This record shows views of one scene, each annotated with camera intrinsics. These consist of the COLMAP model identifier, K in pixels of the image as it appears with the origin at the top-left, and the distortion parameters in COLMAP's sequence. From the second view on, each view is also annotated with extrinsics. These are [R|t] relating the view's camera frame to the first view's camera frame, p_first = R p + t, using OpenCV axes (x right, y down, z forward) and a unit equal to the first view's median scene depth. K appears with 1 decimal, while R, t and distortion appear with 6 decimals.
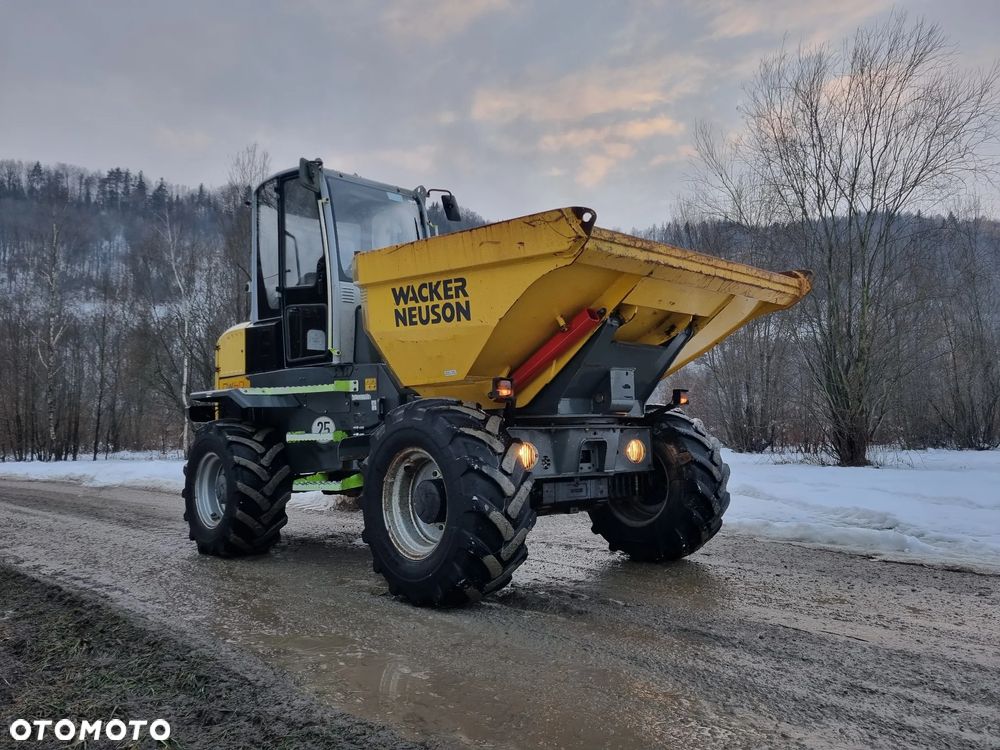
lens RADIAL K [[722.3, 0, 500.9], [0, 722.3, 386.3], [0, 0, 1]] dist [0.037248, -0.001437]
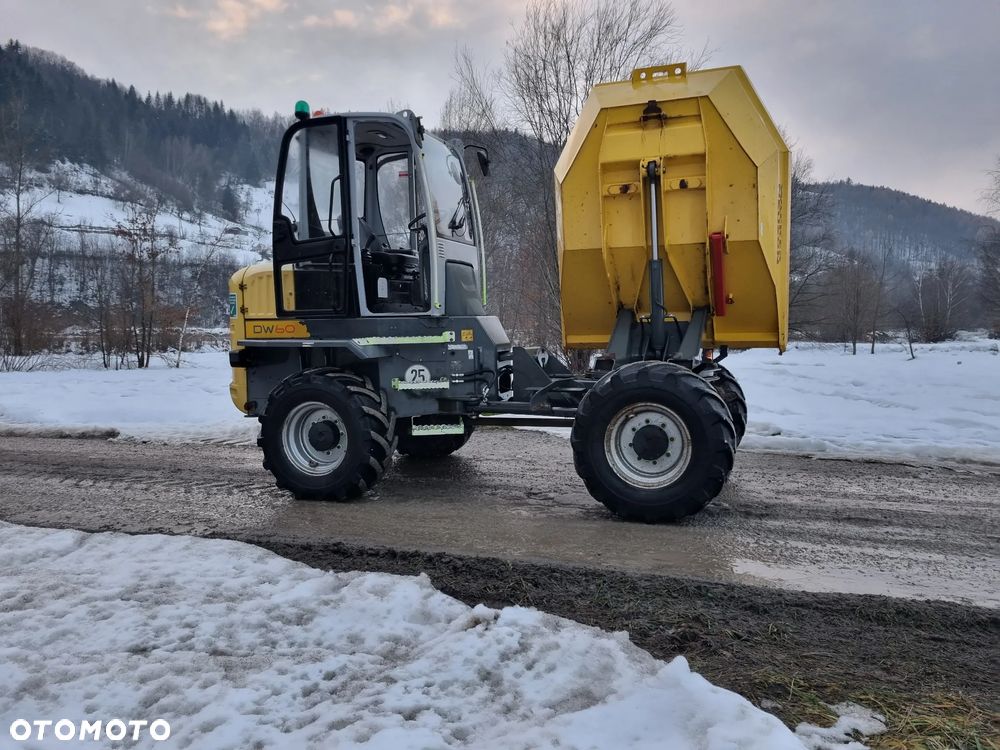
lens RADIAL K [[731.5, 0, 500.0], [0, 731.5, 375.0], [0, 0, 1]] dist [0.042964, -0.004379]
pose [[0.890088, -0.024155, 0.455148, -0.652945], [-0.030623, 0.993169, 0.112594, -0.070783], [-0.454759, -0.114157, 0.883268, -0.008627]]
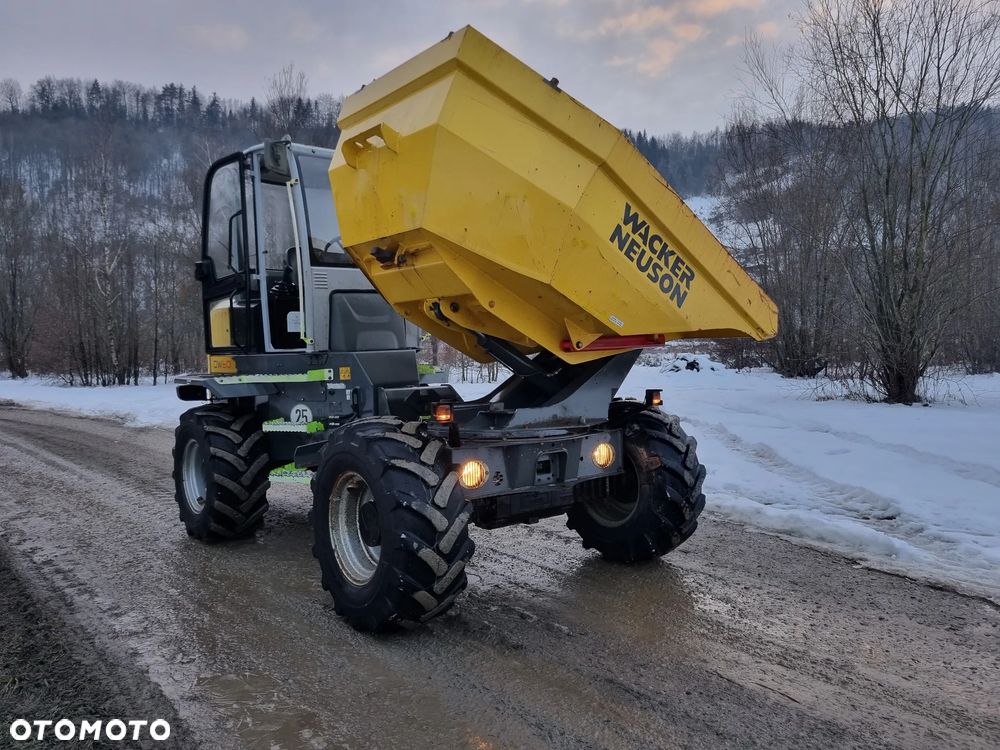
lens RADIAL K [[721.8, 0, 500.0], [0, 721.8, 375.0], [0, 0, 1]] dist [0.038287, -0.004040]
pose [[0.997124, -0.000571, -0.075784, 0.106540], [0.008341, 0.994724, 0.102243, -0.101144], [0.075326, -0.102581, 0.991868, 0.041147]]
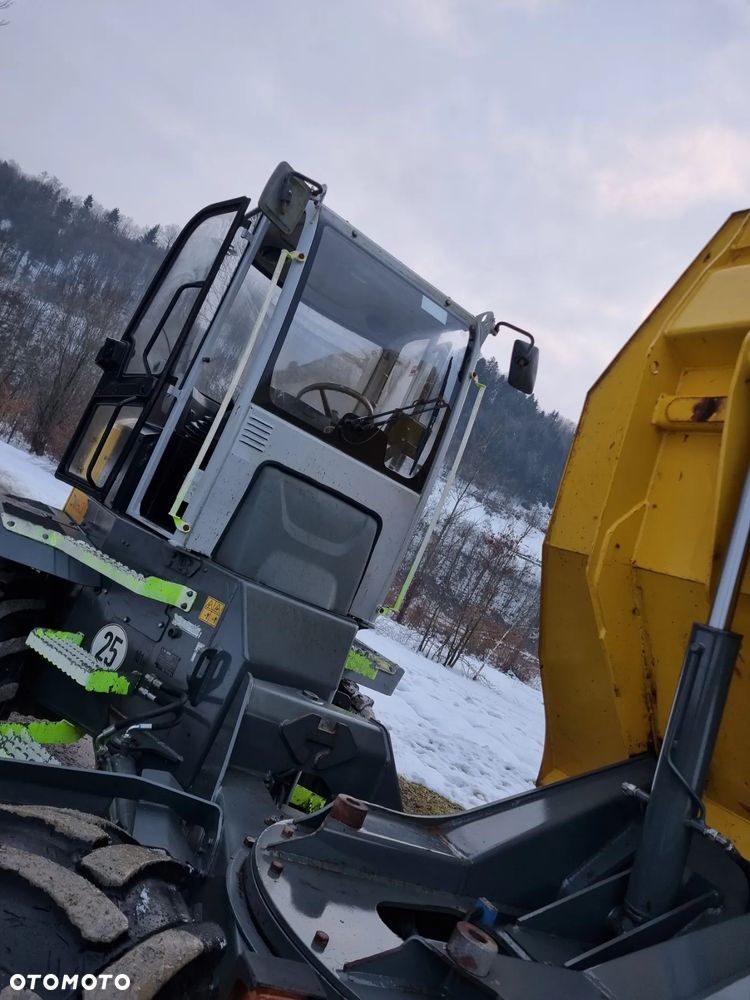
lens RADIAL K [[731.5, 0, 374.3], [0, 731.5, 528.9], [0, 0, 1]] dist [0.042964, -0.004379]
pose [[0.879553, 0.407269, -0.246006, 0.020754], [-0.421456, 0.906832, -0.005559, -0.100973], [0.220822, 0.108570, 0.969252, 0.535971]]
